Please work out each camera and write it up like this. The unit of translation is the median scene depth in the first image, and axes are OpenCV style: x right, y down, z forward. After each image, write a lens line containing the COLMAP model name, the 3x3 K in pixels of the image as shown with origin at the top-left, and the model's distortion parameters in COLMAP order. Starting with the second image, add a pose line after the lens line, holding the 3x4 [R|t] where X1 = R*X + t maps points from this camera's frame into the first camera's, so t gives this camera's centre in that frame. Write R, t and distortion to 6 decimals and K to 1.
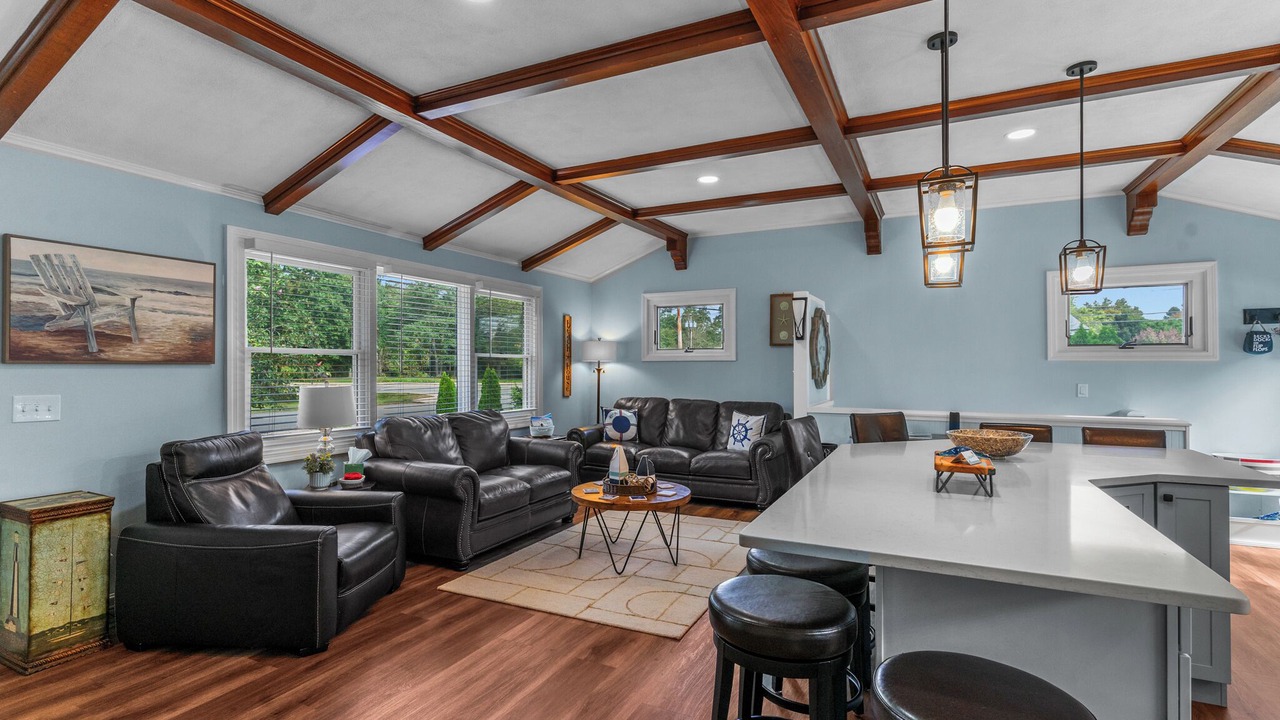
lens RADIAL K [[615.2, 0, 635.3], [0, 615.2, 362.9], [0, 0, 1]] dist [0.002964, 0.000632]
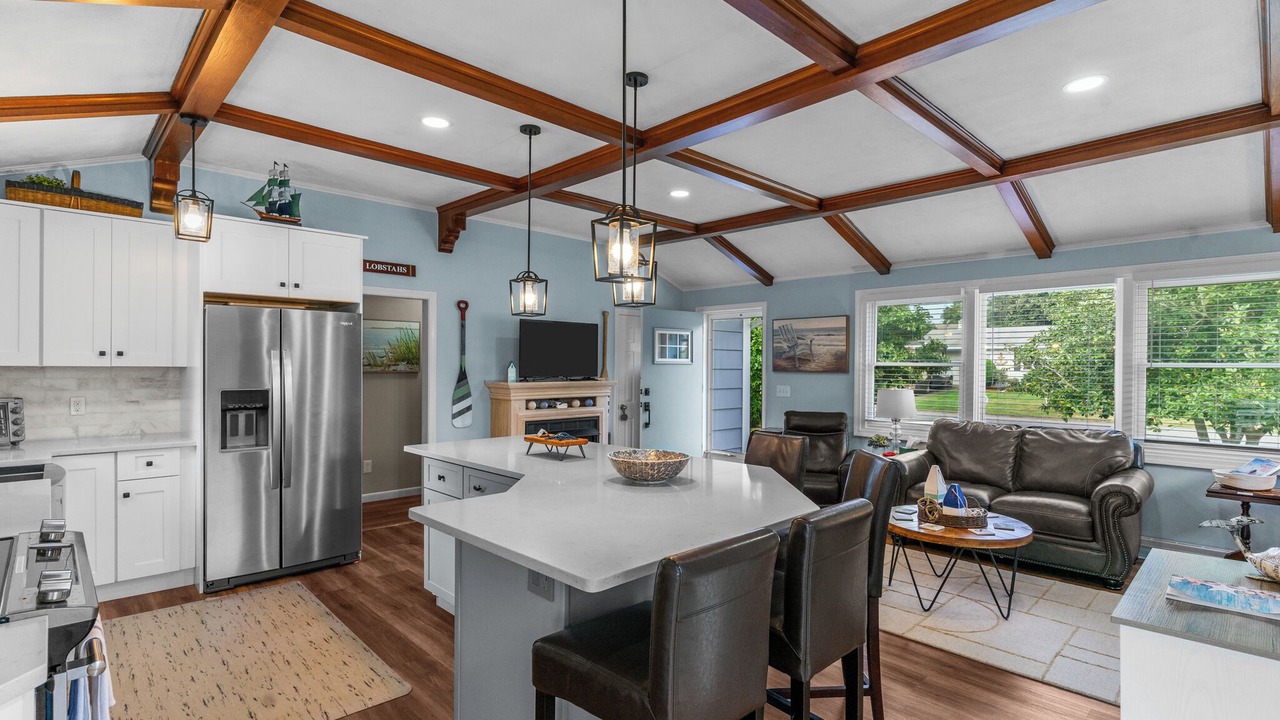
lens RADIAL K [[615.2, 0, 648.3], [0, 615.2, 364.2], [0, 0, 1]] dist [0.002964, 0.000632]
pose [[-0.320717, -0.006875, -0.947150, 0.843730], [-0.002191, 0.999976, -0.006516, -0.007622], [0.947173, -0.000014, -0.320724, 0.761063]]
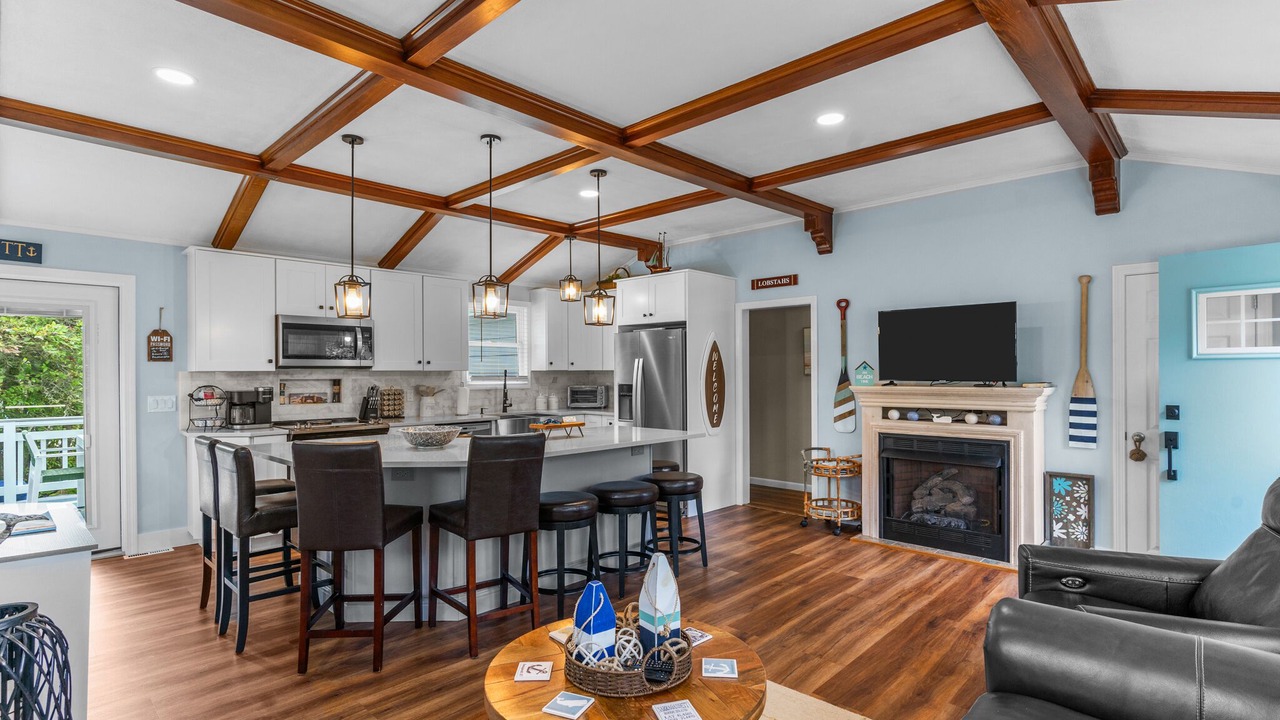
lens RADIAL K [[615.2, 0, 641.0], [0, 615.2, 372.5], [0, 0, 1]] dist [0.002964, 0.000632]
pose [[-0.956425, 0.000090, 0.291979, -0.128885], [-0.000898, 0.999994, -0.003252, 0.001370], [-0.291977, -0.003372, -0.956419, 1.226446]]
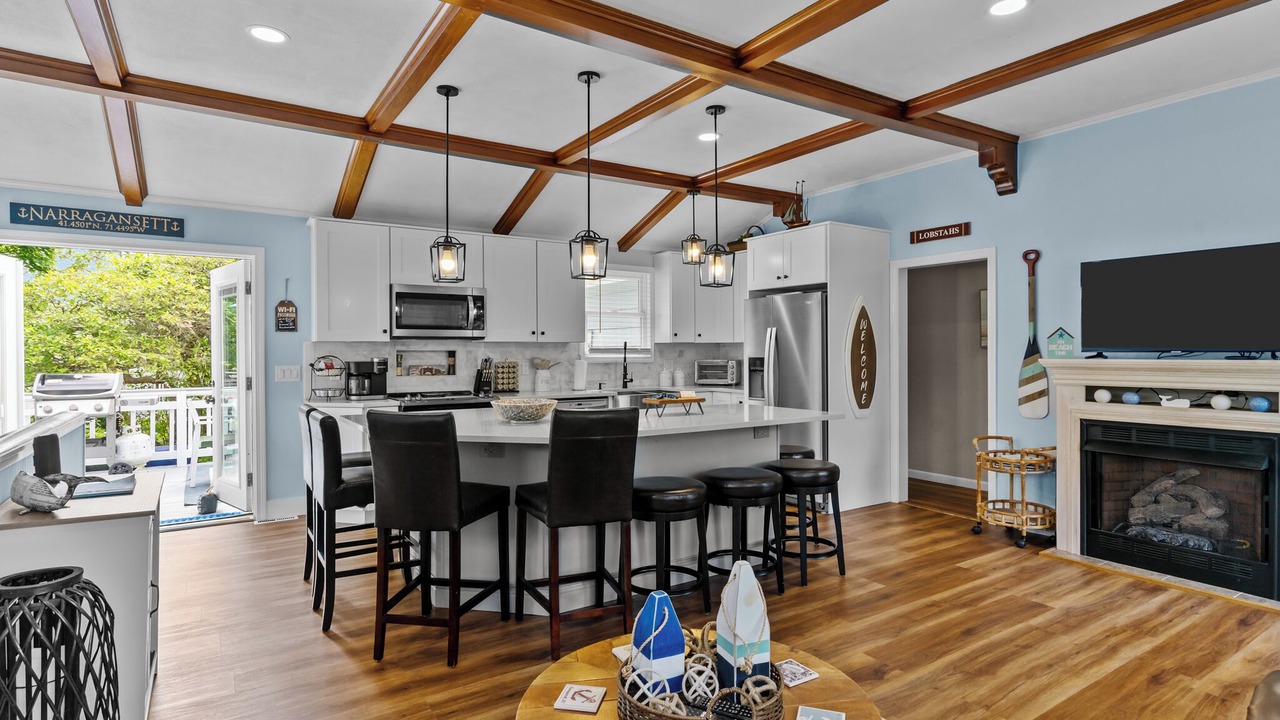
lens RADIAL K [[659.7, 0, 646.0], [0, 659.7, 353.3], [0, 0, 1]] dist [0.007798, -0.001011]
pose [[-0.868365, -0.002764, 0.495918, -0.144325], [-0.002204, 0.999996, 0.001713, 0.012640], [-0.495921, 0.000394, -0.868368, 1.152859]]
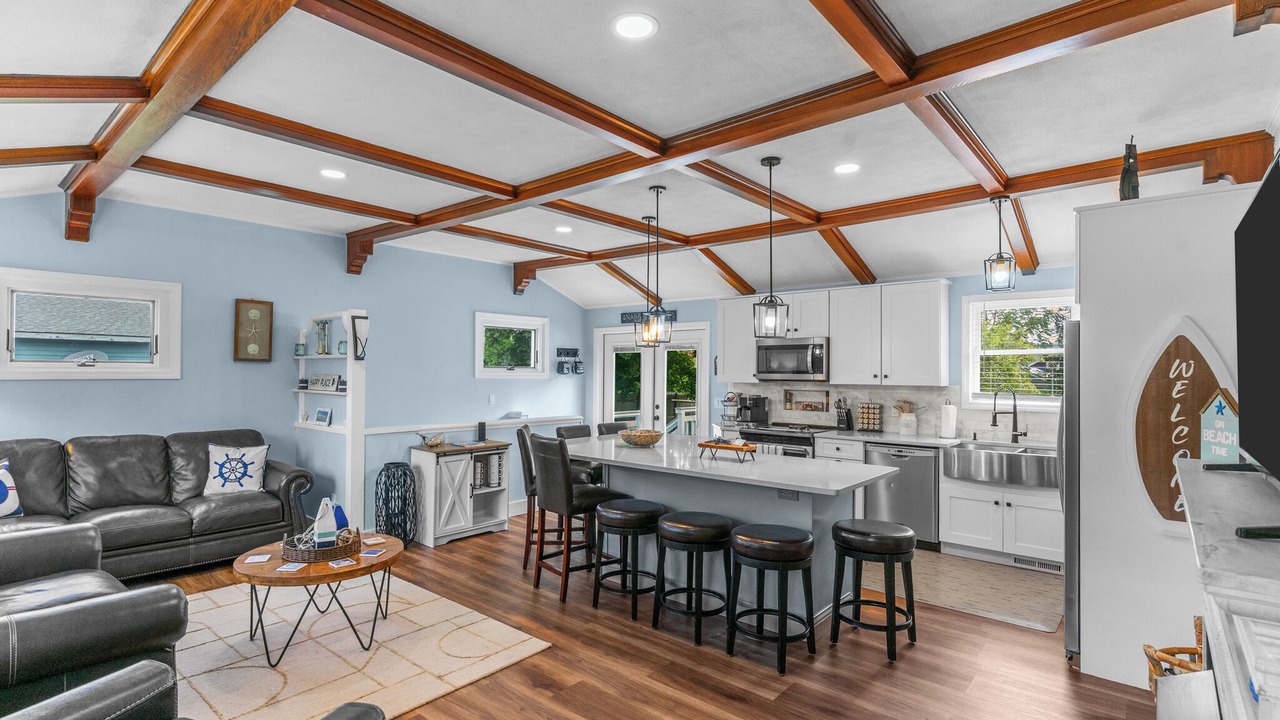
lens RADIAL K [[615.2, 0, 639.3], [0, 615.2, 364.8], [0, 0, 1]] dist [0.002964, 0.000632]
pose [[0.242646, 0.011231, 0.970050, -0.594470], [-0.011353, 0.999897, -0.008737, -0.028209], [-0.970048, -0.008893, 0.242749, 0.361789]]
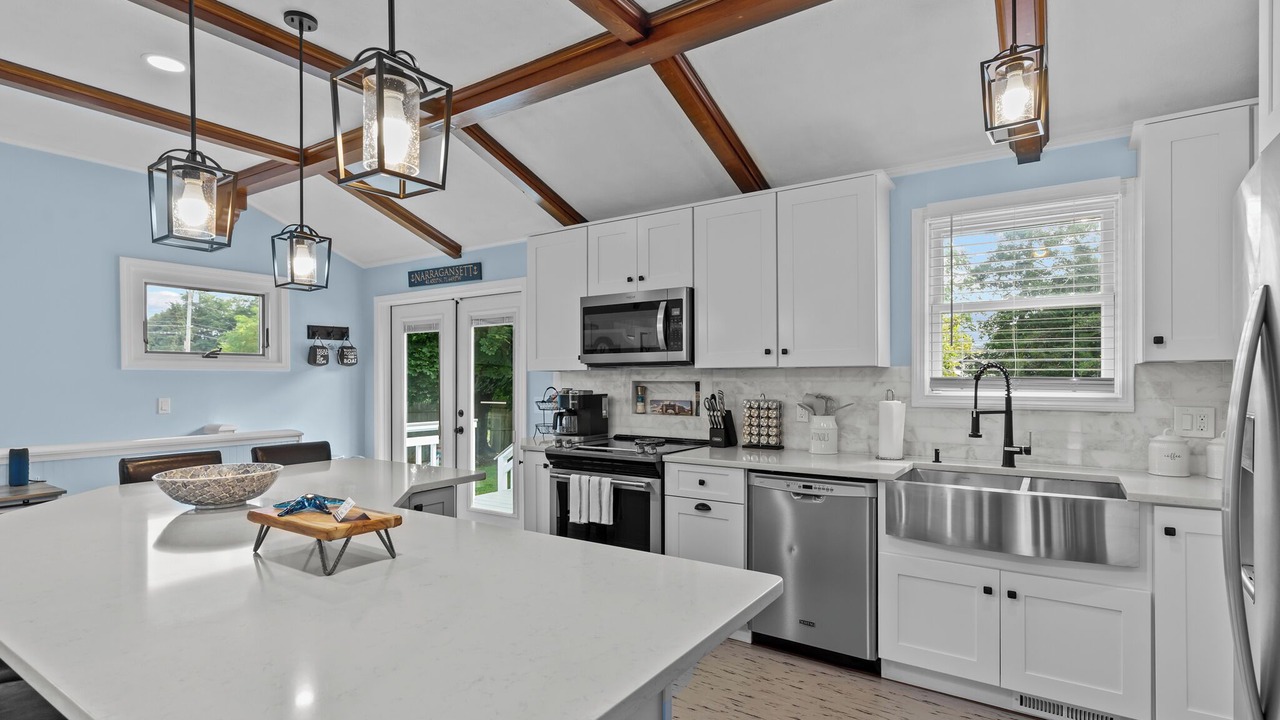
lens RADIAL K [[615.2, 0, 650.2], [0, 615.2, 381.2], [0, 0, 1]] dist [0.002964, 0.000632]
pose [[0.116562, -0.007240, 0.993157, -0.035014], [-0.000878, 0.999972, 0.007393, 0.004386], [-0.993183, -0.001734, 0.116553, 0.260432]]
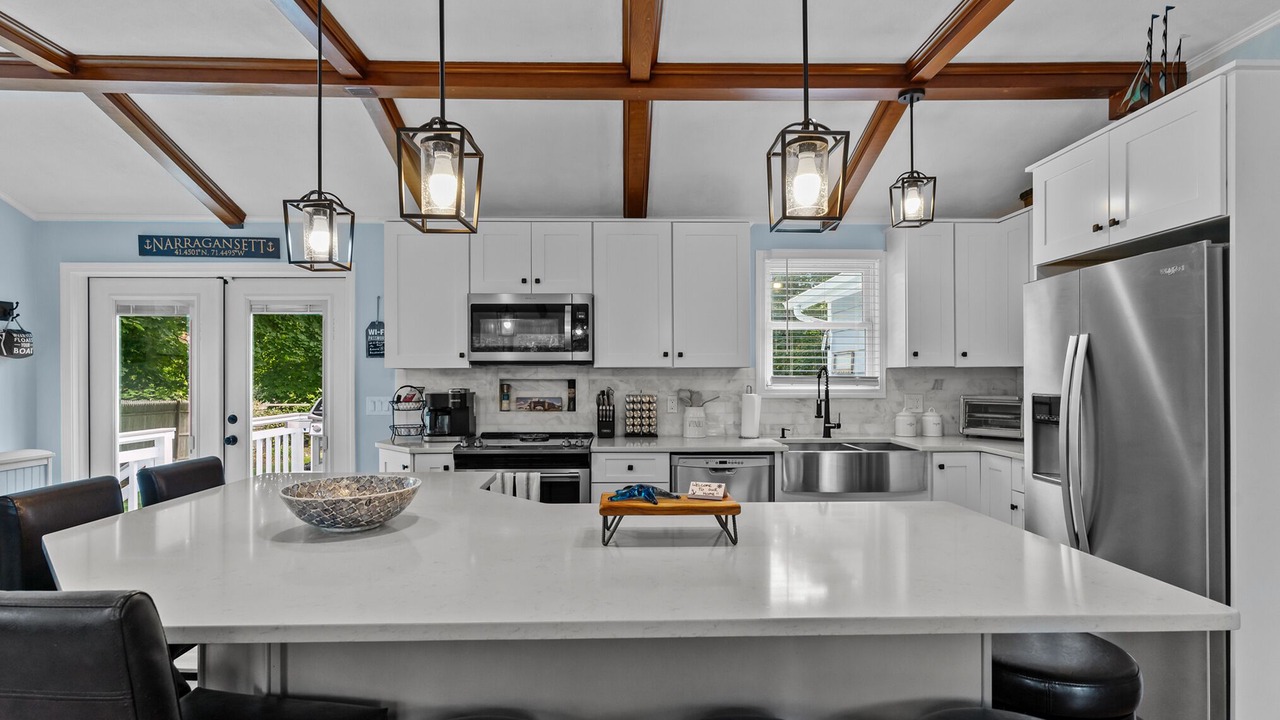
lens RADIAL K [[615.2, 0, 637.0], [0, 615.2, 377.1], [0, 0, 1]] dist [0.002964, 0.000632]
pose [[-0.469641, -0.003254, 0.882851, -0.044066], [-0.003914, 0.999991, 0.001604, 0.005490], [-0.882849, -0.002703, -0.469650, 0.611618]]
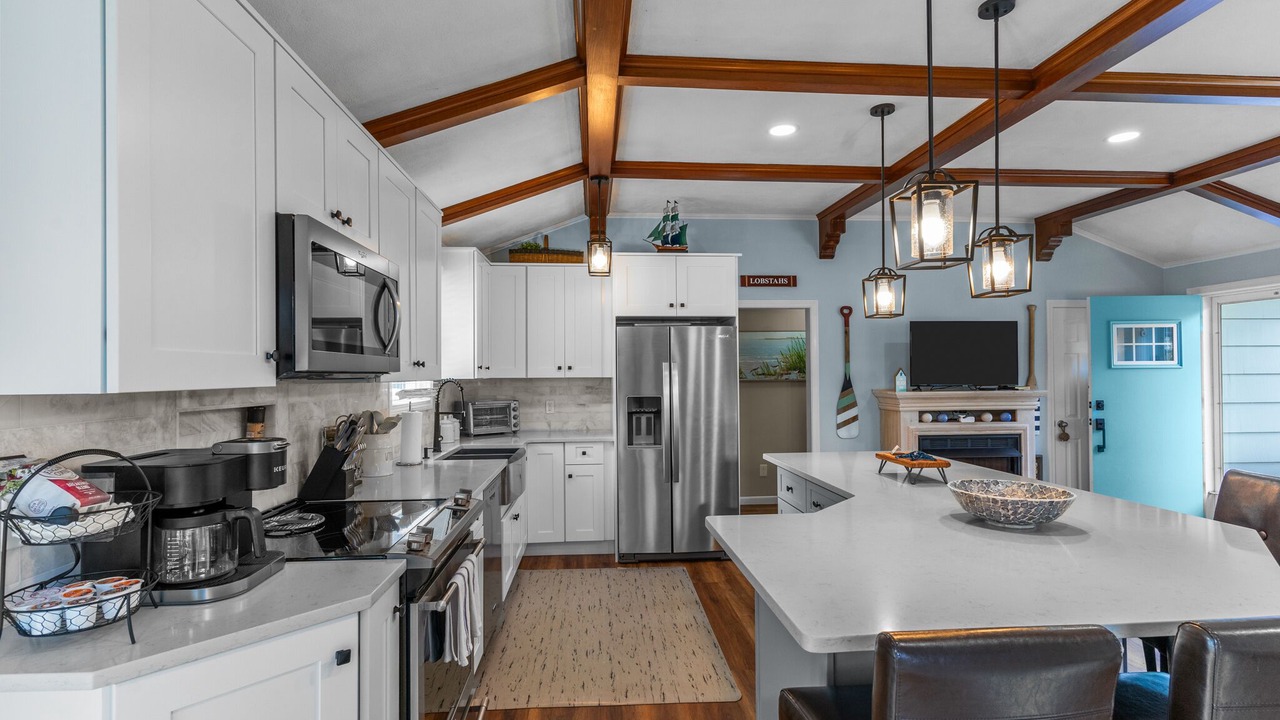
lens RADIAL K [[615.2, 0, 639.8], [0, 615.2, 362.2], [0, 0, 1]] dist [0.002964, 0.000632]
pose [[-0.855349, -0.006724, -0.518008, 0.753730], [0.007057, 0.999672, -0.024629, -0.007966], [0.518004, -0.024722, -0.855021, 0.815804]]
